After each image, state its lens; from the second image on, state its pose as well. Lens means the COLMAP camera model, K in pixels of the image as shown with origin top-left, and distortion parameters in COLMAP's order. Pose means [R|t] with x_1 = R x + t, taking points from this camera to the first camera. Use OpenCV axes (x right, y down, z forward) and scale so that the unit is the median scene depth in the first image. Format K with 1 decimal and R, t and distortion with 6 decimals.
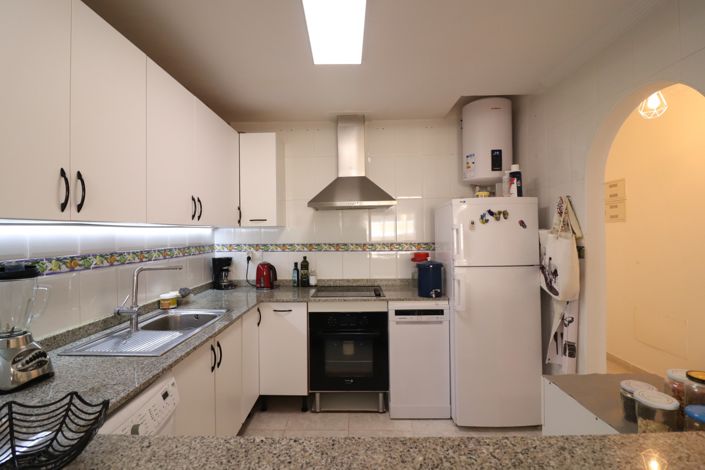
lens RADIAL K [[332.8, 0, 349.4], [0, 332.8, 233.1], [0, 0, 1]] dist [-0.002132, -0.000910]
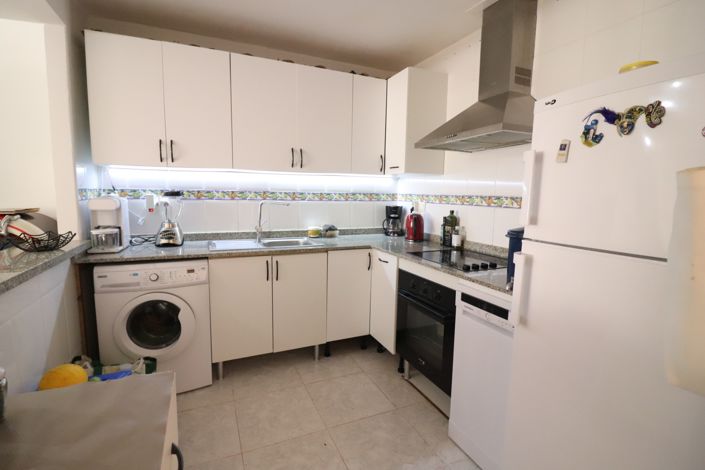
lens RADIAL K [[332.8, 0, 346.4], [0, 332.8, 233.8], [0, 0, 1]] dist [-0.002132, -0.000910]
pose [[0.412581, 0.129374, -0.901687, 0.523593], [-0.023455, 0.991044, 0.131463, 0.025828], [0.910619, -0.033090, 0.411920, 0.428728]]
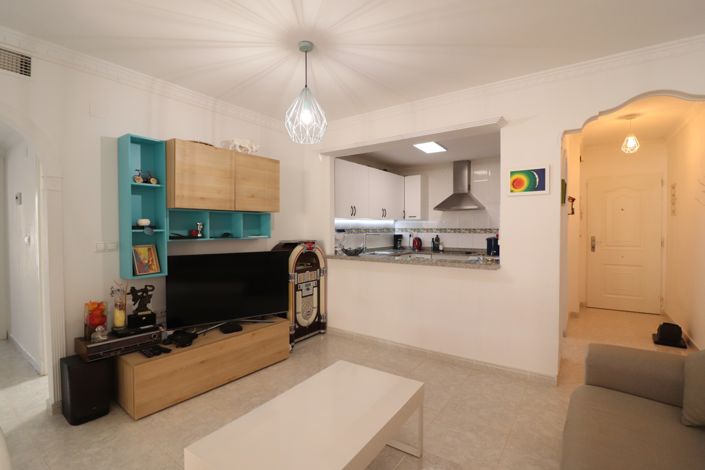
lens RADIAL K [[332.8, 0, 351.1], [0, 332.8, 234.5], [0, 0, 1]] dist [-0.002132, -0.000910]
pose [[0.832868, 0.020117, -0.553106, 0.533648], [-0.007968, 0.999671, 0.024362, 0.024504], [0.553415, -0.015883, 0.832755, -0.914830]]
